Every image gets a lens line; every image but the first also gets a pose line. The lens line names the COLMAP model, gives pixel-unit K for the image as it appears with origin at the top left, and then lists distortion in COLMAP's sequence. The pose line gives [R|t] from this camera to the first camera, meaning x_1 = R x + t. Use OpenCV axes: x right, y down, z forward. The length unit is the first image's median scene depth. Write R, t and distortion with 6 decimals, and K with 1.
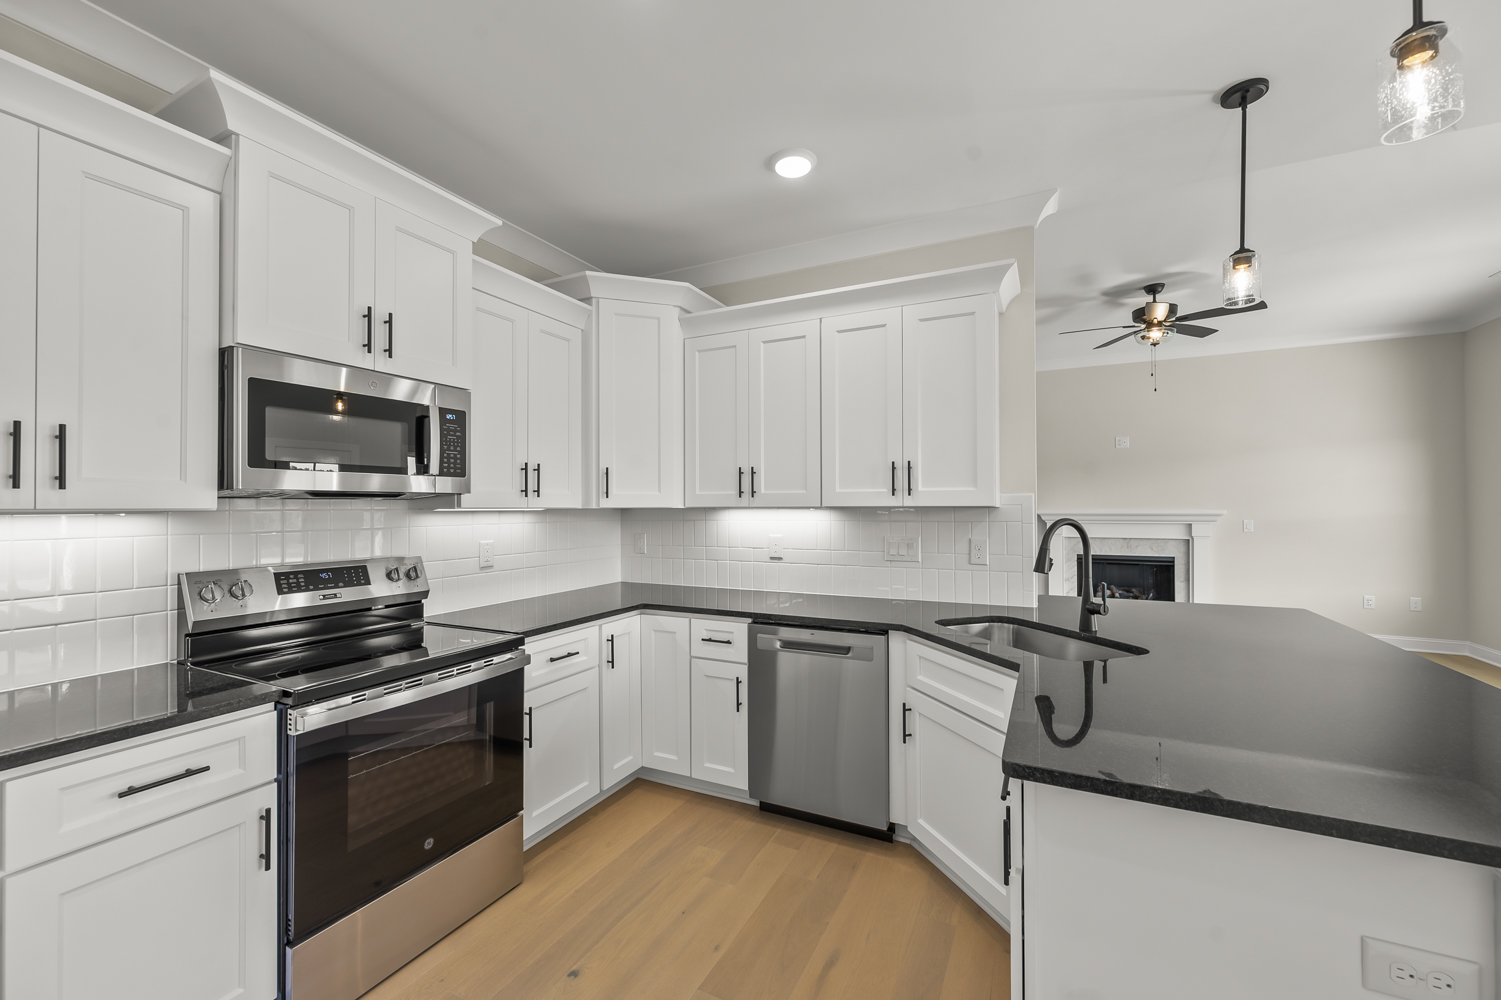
lens RADIAL K [[600.1, 0, 750.5], [0, 600.1, 500.0], [0, 0, 1]] dist [-0.000850, -0.000137]
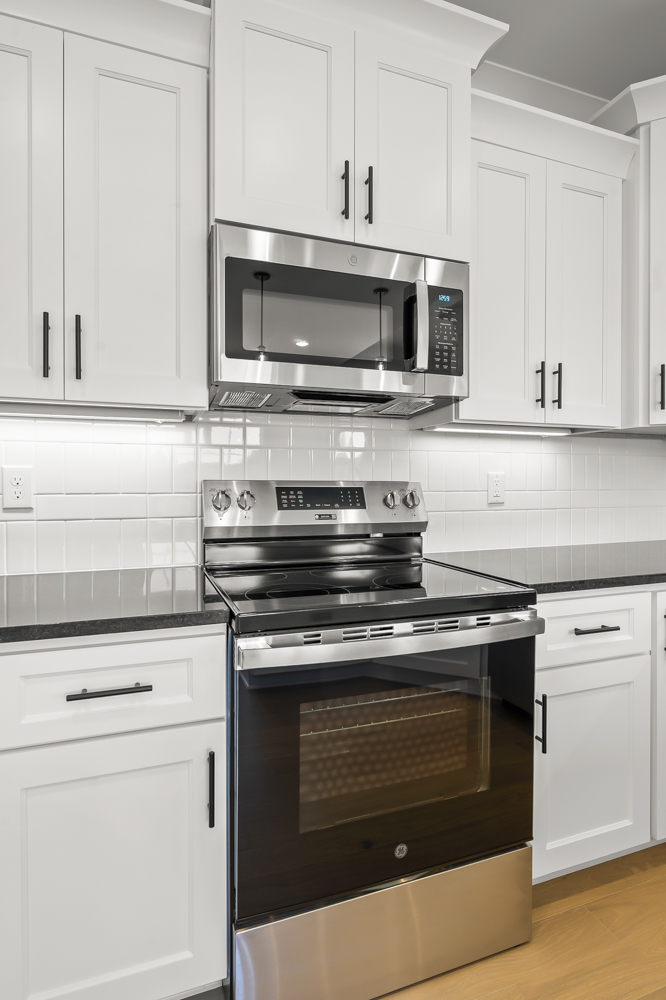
lens RADIAL K [[536.8, 0, 332.8], [0, 536.8, 485.7], [0, 0, 1]] dist [-0.005446, -0.000653]
pose [[0.732140, 0.010697, -0.681070, -0.127909], [0.003596, 0.999802, 0.019570, 0.092148], [0.681145, -0.016777, 0.731957, 0.388158]]
